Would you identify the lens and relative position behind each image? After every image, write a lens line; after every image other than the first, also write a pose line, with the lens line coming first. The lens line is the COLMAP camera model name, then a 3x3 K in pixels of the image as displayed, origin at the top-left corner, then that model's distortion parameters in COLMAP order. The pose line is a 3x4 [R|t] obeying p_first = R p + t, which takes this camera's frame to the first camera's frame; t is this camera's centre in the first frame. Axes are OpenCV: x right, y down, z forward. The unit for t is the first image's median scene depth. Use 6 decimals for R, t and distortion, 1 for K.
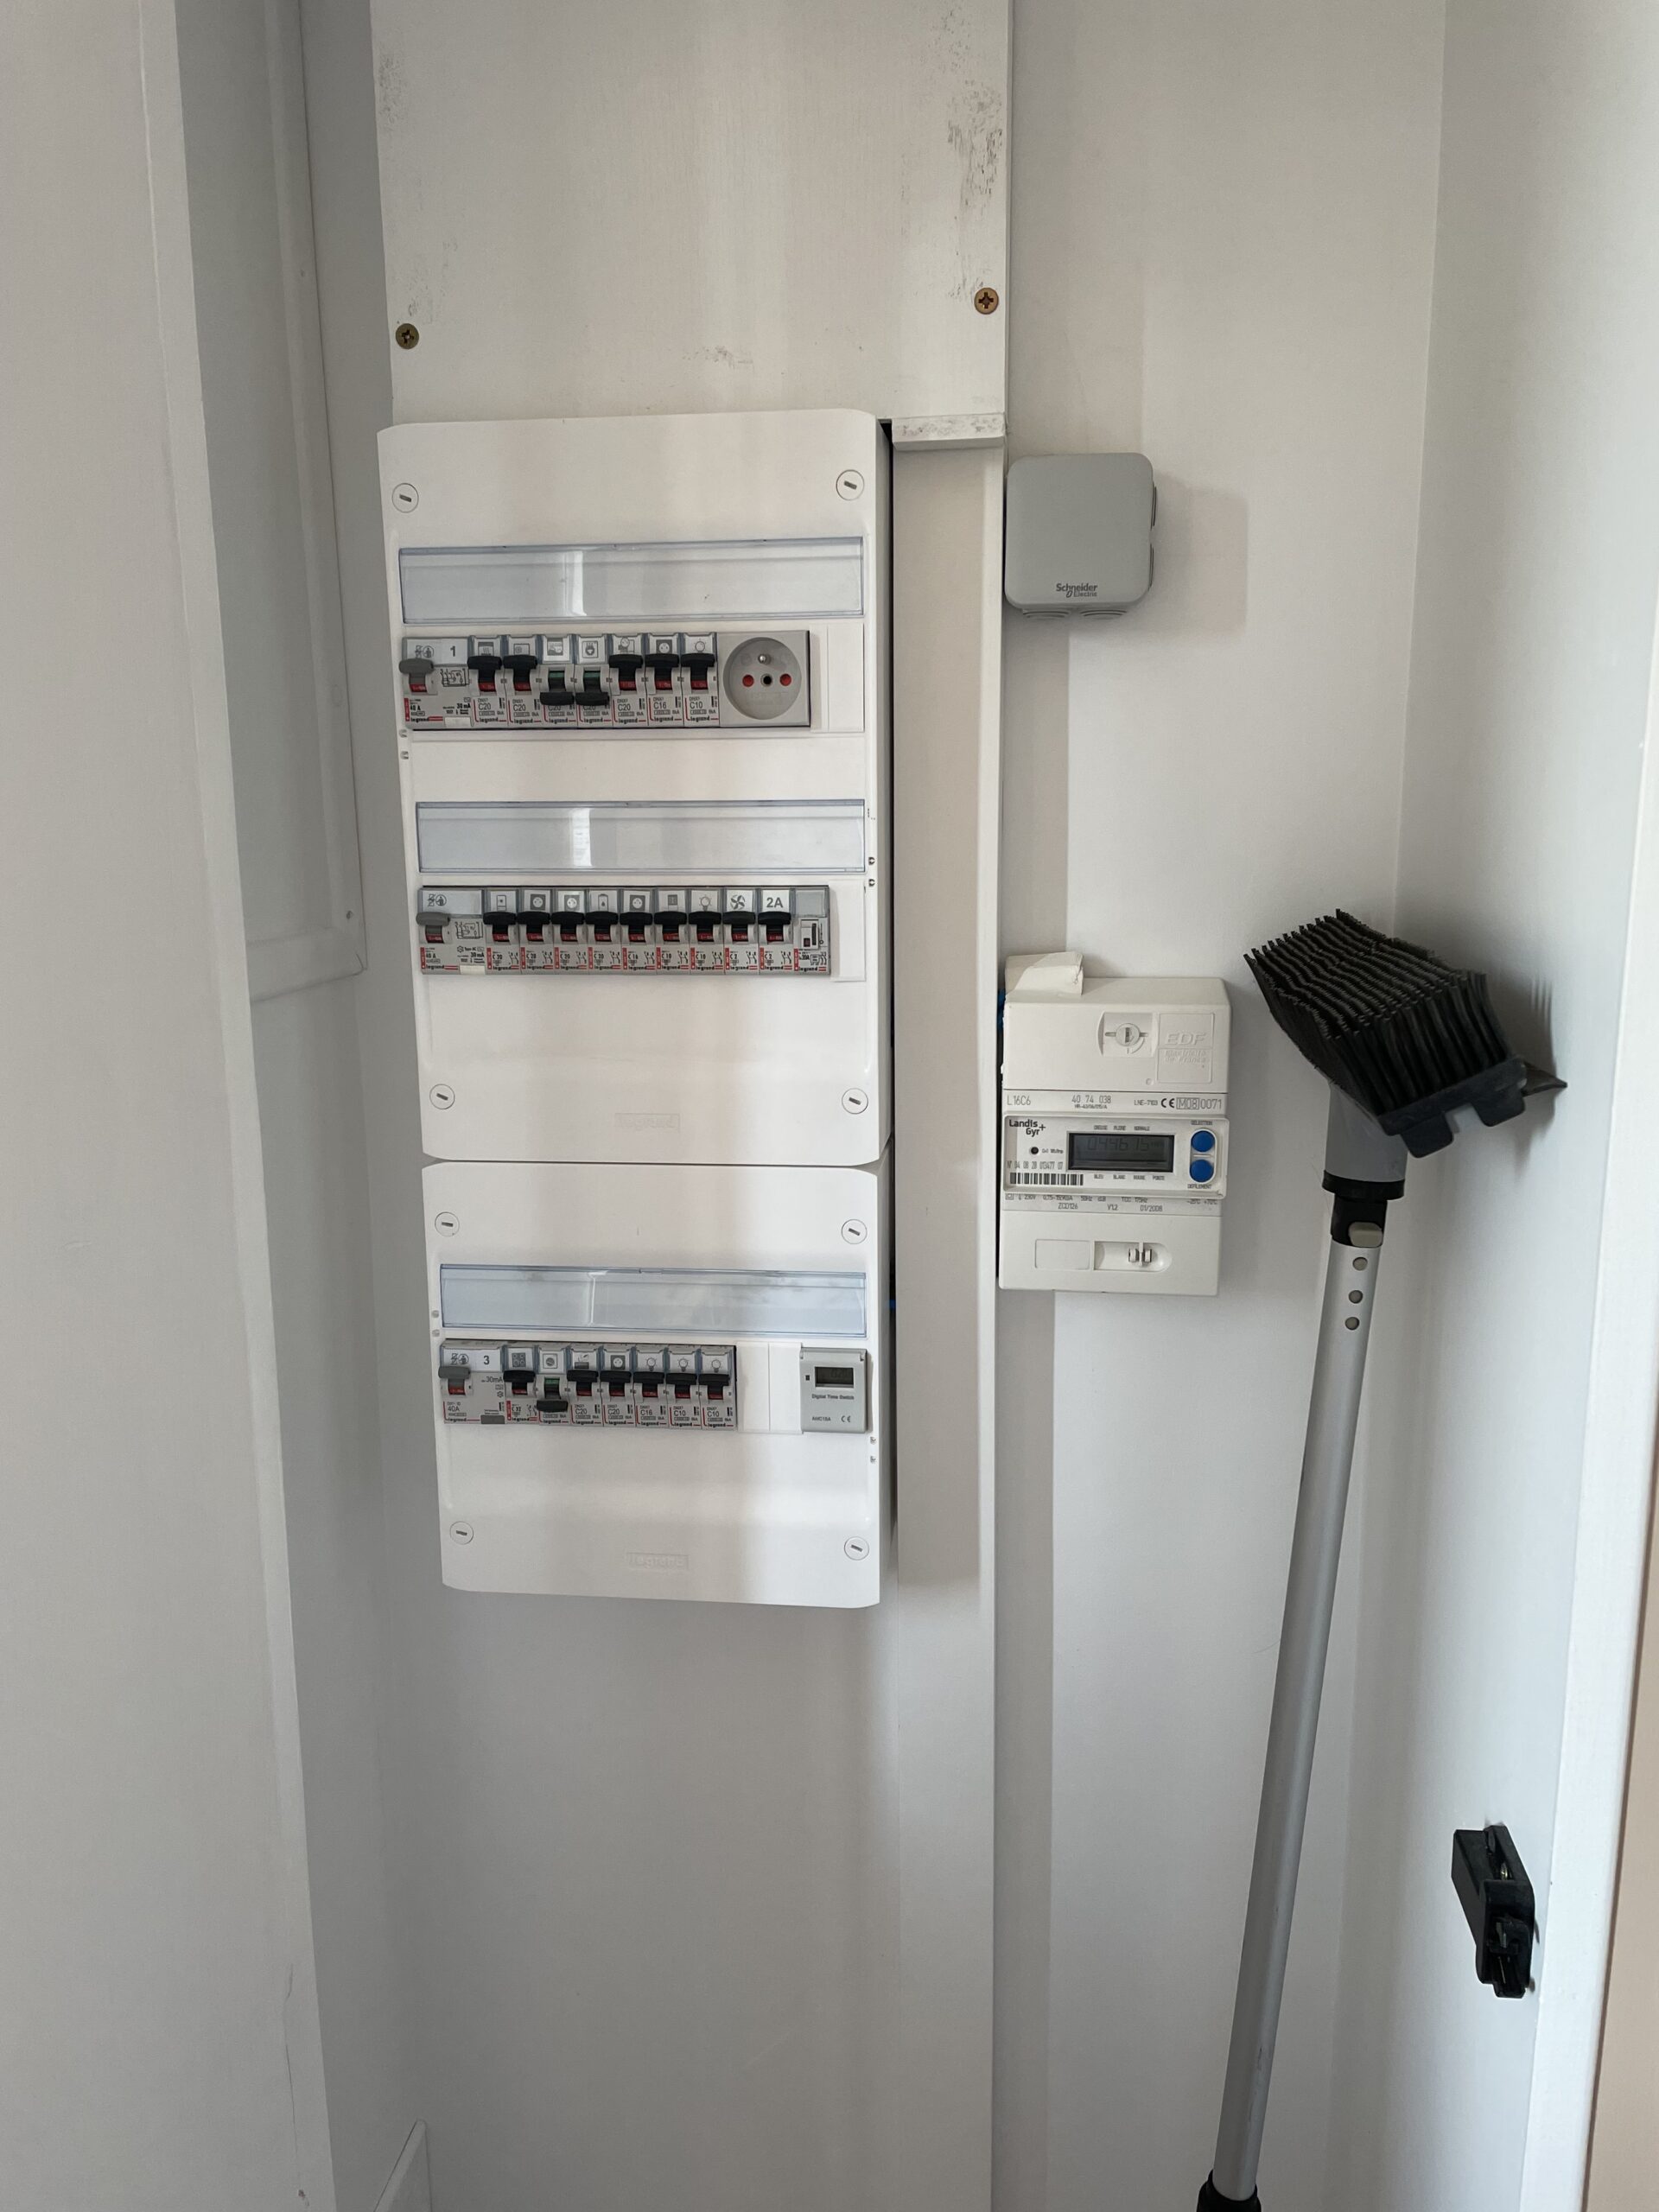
lens RADIAL K [[1673.6, 0, 849.0], [0, 1673.6, 1114.2], [0, 0, 1]] dist [0.008005, -0.013279]
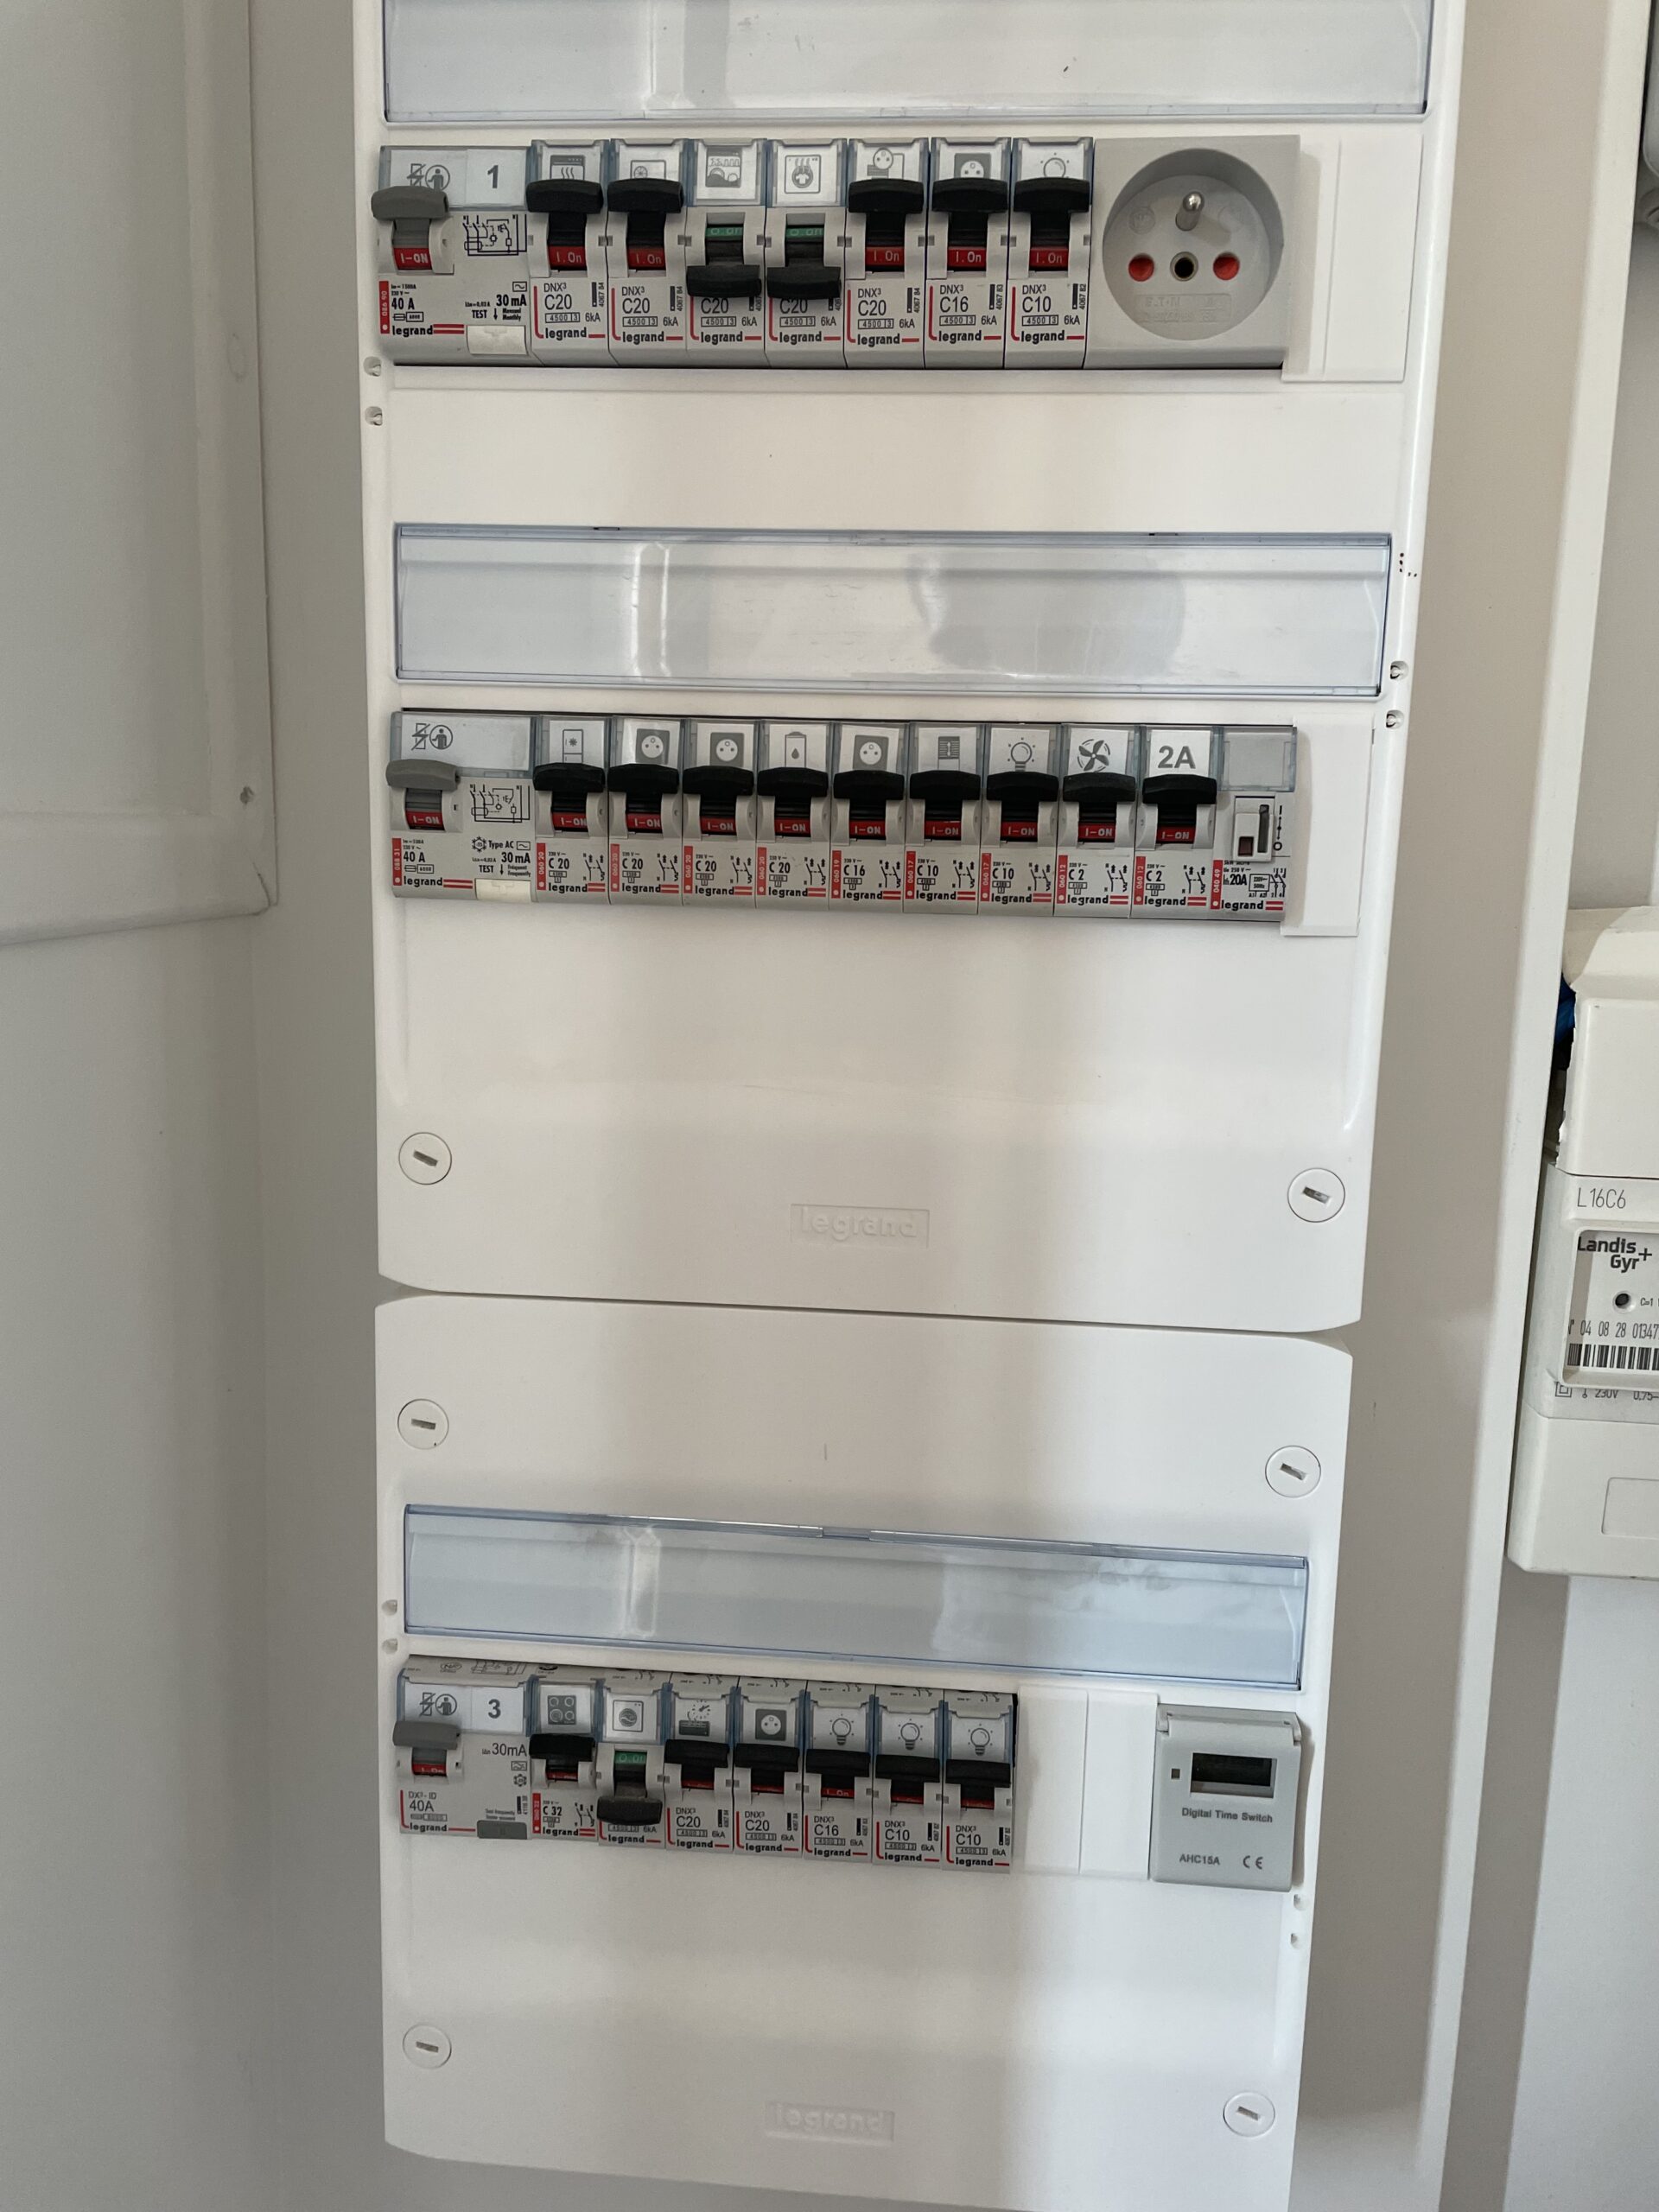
lens RADIAL K [[1673.6, 0, 811.3], [0, 1673.6, 1094.5], [0, 0, 1]] dist [0.008005, -0.013279]
pose [[0.999391, 0.027811, 0.021059, -0.147673], [-0.026981, 0.998885, -0.038735, -0.014047], [-0.022113, 0.038143, 0.999028, 0.536466]]
